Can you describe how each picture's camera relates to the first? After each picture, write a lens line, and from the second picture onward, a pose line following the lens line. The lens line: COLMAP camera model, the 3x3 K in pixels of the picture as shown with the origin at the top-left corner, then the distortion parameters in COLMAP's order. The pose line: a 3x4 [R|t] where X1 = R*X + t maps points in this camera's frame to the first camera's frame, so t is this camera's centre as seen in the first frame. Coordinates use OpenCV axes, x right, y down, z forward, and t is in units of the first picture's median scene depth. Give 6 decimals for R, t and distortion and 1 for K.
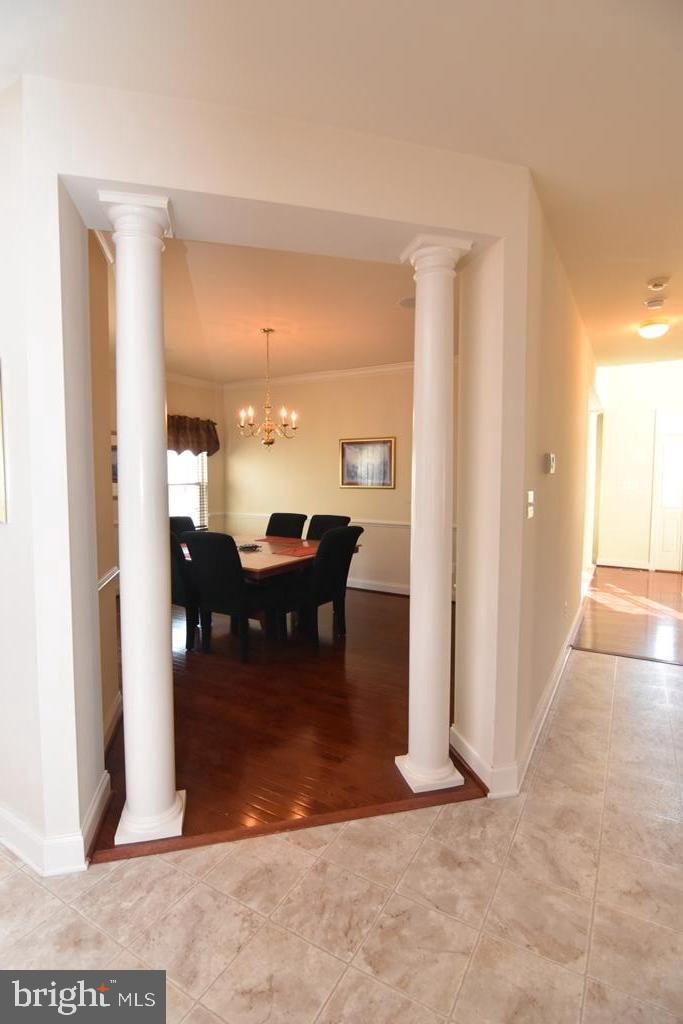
lens RADIAL K [[481.7, 0, 334.2], [0, 481.7, 507.2], [0, 0, 1]] dist [-0.010988, -0.007167]
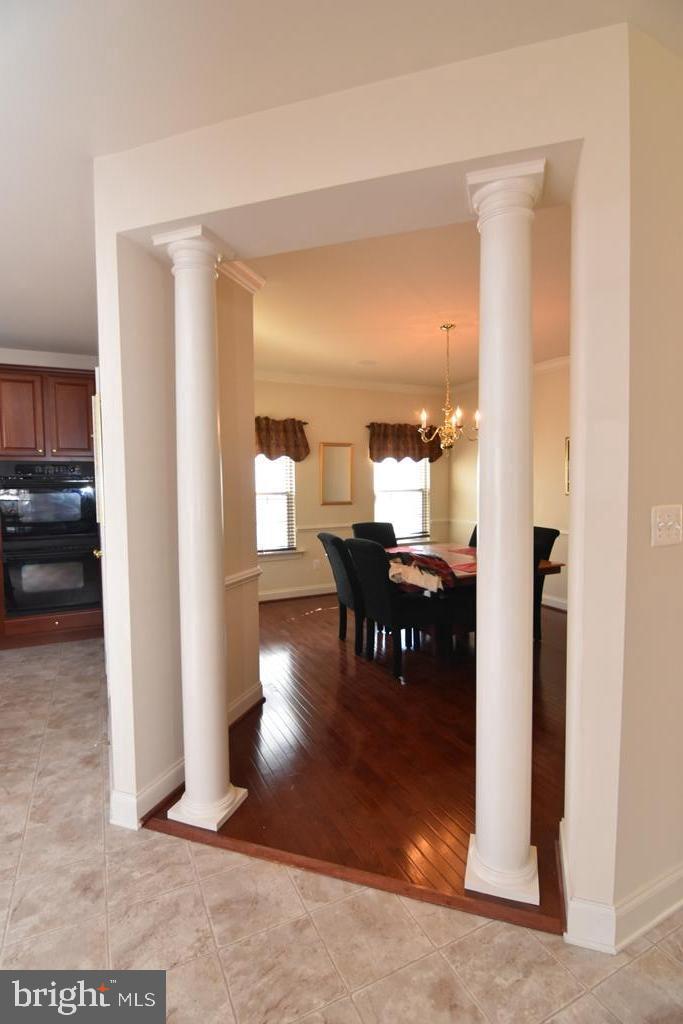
lens RADIAL K [[481.7, 0, 359.1], [0, 481.7, 508.1], [0, 0, 1]] dist [-0.010988, -0.007167]
pose [[0.846855, 0.017671, -0.531530, 0.495617], [-0.021833, 0.999760, -0.001547, -0.023128], [0.531375, 0.012915, 0.847038, 0.279977]]
